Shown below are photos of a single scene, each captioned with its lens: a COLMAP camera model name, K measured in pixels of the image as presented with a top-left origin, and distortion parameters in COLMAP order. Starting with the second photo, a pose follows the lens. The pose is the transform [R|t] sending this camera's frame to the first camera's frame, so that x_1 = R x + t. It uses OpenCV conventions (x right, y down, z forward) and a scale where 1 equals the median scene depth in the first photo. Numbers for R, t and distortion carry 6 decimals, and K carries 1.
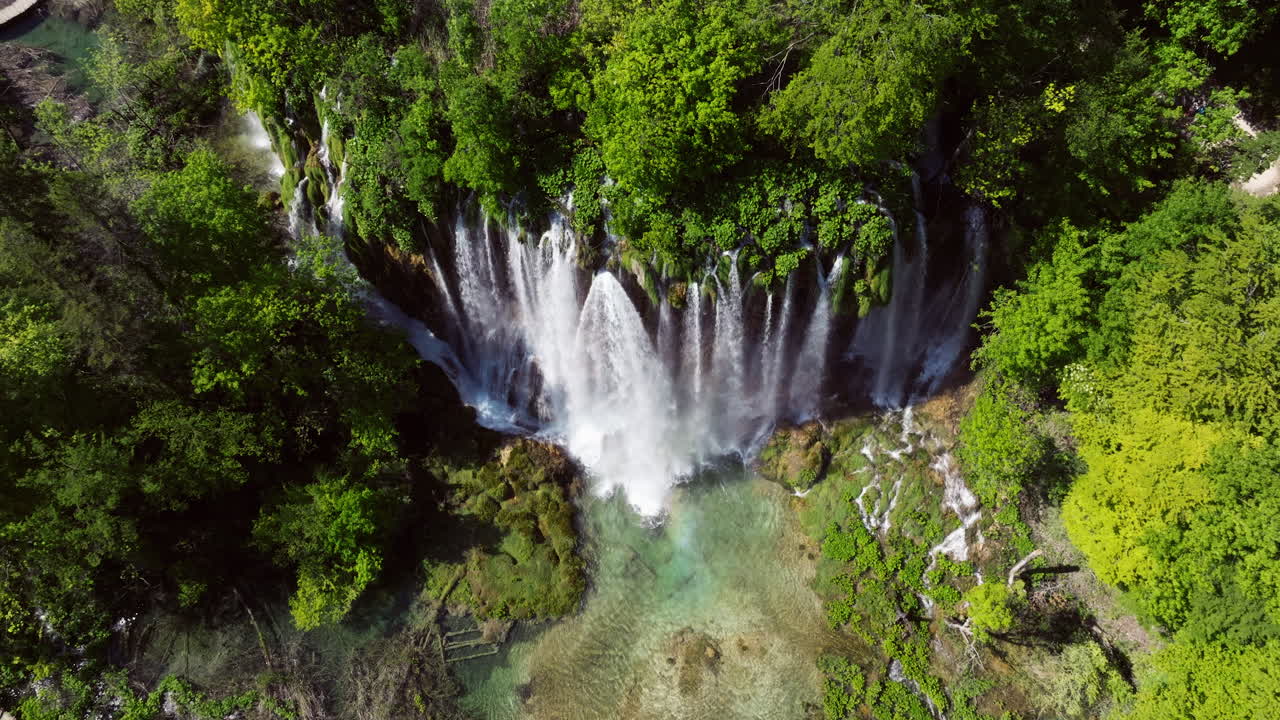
lens RADIAL K [[1014.6, 0, 638.2], [0, 1014.6, 358.6], [0, 0, 1]] dist [-0.002151, -0.002322]
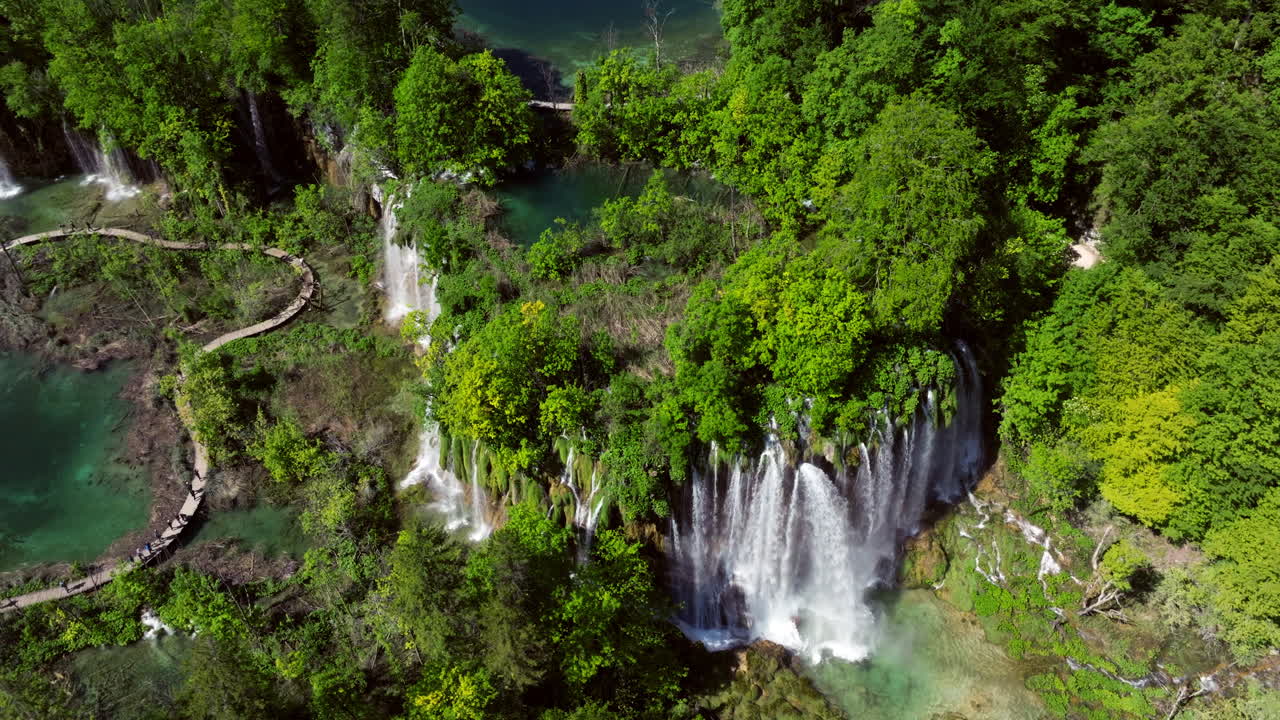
lens RADIAL K [[1014.6, 0, 641.2], [0, 1014.6, 361.3], [0, 0, 1]] dist [-0.002151, -0.002322]
pose [[0.858114, -0.356422, 0.369599, -0.682082], [0.462701, 0.848838, -0.255699, 0.049436], [-0.222593, 0.390433, 0.893317, -0.274718]]
